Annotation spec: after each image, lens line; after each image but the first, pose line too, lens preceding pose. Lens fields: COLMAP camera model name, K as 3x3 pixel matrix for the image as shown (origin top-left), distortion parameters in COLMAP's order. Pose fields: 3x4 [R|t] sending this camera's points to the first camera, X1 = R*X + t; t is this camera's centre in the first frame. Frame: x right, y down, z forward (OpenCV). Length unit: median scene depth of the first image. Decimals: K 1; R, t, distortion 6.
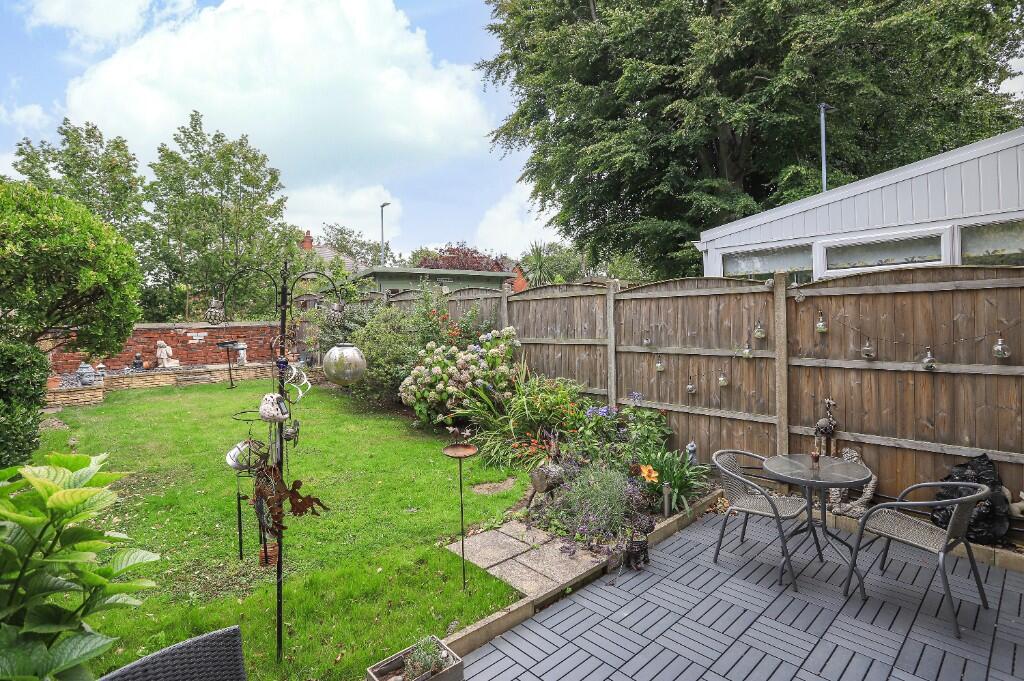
lens RADIAL K [[509.1, 0, 512.3], [0, 509.1, 327.3], [0, 0, 1]] dist [-0.047811, 0.025812]
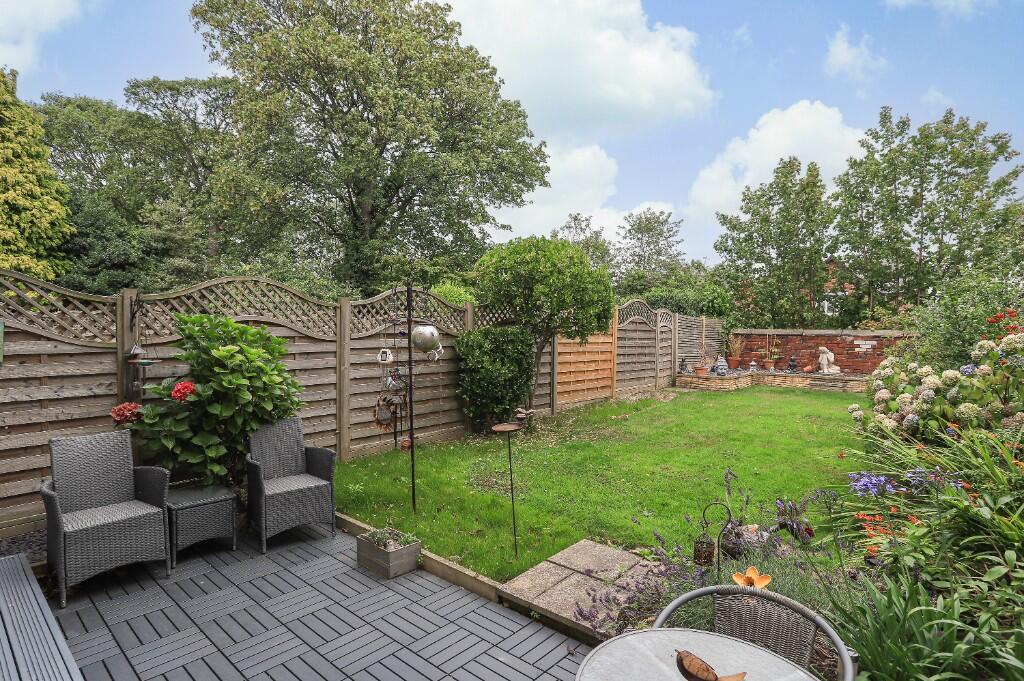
lens RADIAL K [[509.1, 0, 512.3], [0, 509.1, 327.3], [0, 0, 1]] dist [-0.047811, 0.025812]
pose [[0.122912, 0.001696, -0.992416, 0.403075], [-0.028641, 0.999588, -0.001839, 0.010040], [0.992004, 0.028650, 0.122910, 0.346584]]
